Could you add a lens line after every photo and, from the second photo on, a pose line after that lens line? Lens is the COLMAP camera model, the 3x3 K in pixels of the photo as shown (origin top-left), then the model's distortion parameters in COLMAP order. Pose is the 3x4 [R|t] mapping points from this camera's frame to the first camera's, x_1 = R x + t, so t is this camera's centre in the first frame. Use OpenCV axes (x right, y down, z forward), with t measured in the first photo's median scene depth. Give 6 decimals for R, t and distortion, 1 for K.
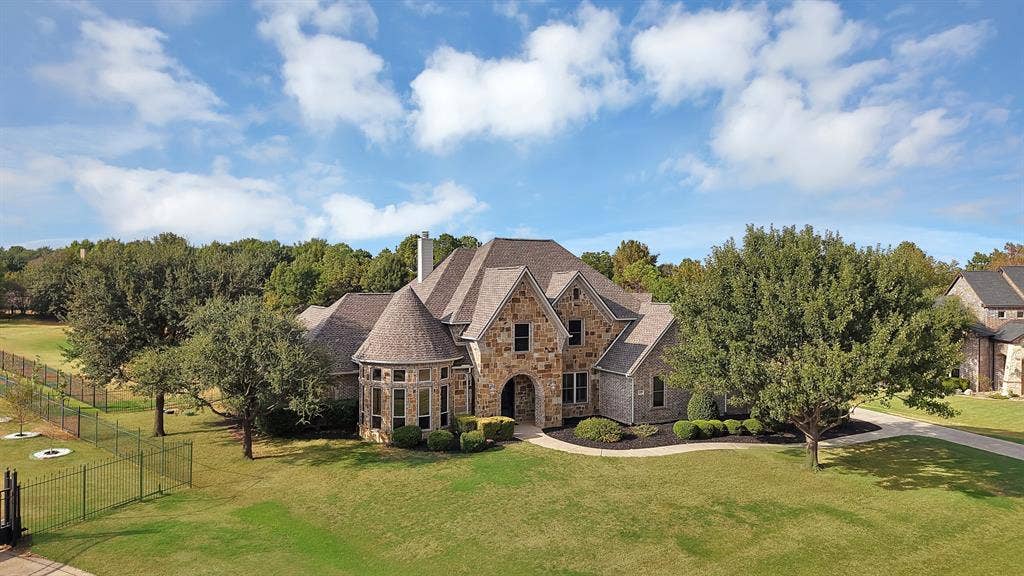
lens RADIAL K [[716.2, 0, 509.0], [0, 716.2, 283.9], [0, 0, 1]] dist [0.002404, -0.000808]
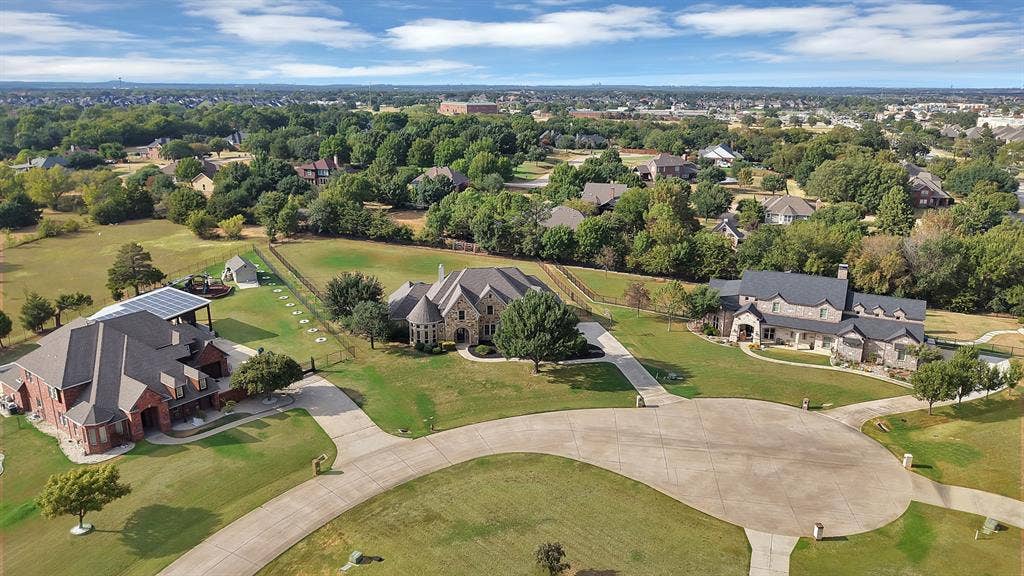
lens RADIAL K [[716.2, 0, 512.7], [0, 716.2, 289.7], [0, 0, 1]] dist [0.002404, -0.000808]
pose [[0.950464, 0.089702, -0.297609, 1.111534], [-0.005285, 0.961979, 0.273073, -0.850159], [0.310789, -0.257973, 0.914801, -1.611559]]
